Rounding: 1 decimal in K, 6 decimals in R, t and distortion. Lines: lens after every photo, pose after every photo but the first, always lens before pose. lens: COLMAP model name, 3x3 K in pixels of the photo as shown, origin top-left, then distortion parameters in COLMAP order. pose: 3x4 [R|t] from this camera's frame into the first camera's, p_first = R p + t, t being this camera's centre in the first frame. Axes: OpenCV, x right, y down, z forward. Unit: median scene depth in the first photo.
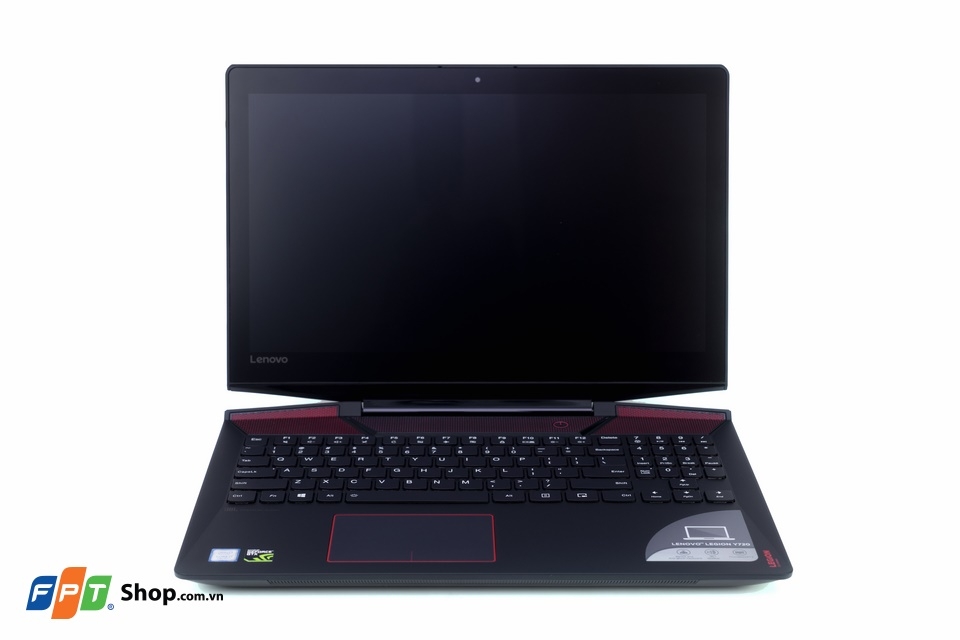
lens RADIAL K [[1643.6, 0, 475.5], [0, 1643.6, 320.0], [0, 0, 1]] dist [0.060193, 0.000000]
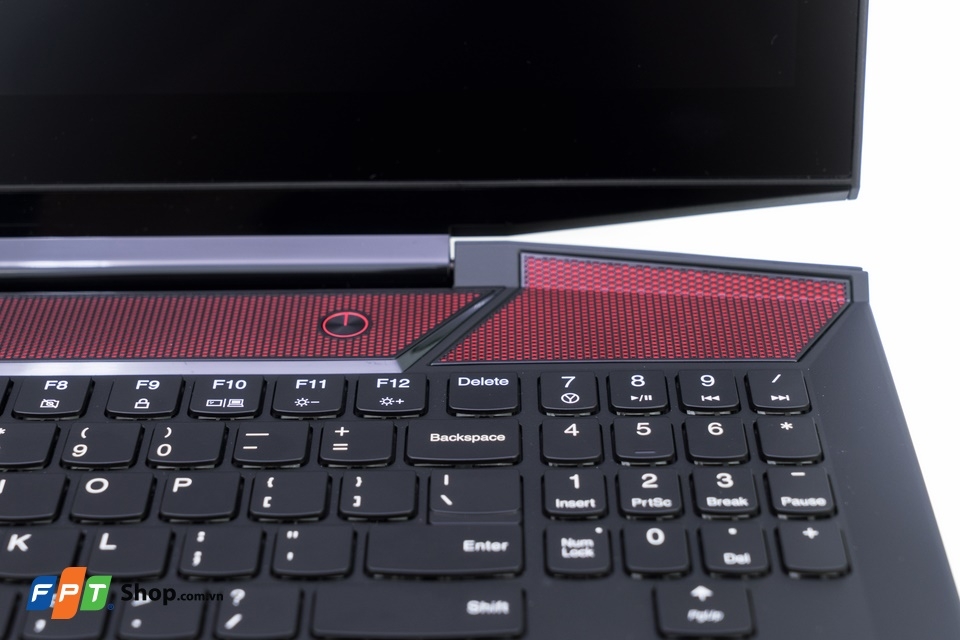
lens RADIAL K [[1946.8, 0, 474.7], [0, 1946.8, 320.2], [0, 0, 1]] dist [-0.004549, 0.000000]
pose [[0.999660, -0.004430, -0.025685, 0.091612], [0.010331, 0.972086, 0.234399, -0.029082], [0.023929, -0.234585, 0.971801, 0.652877]]
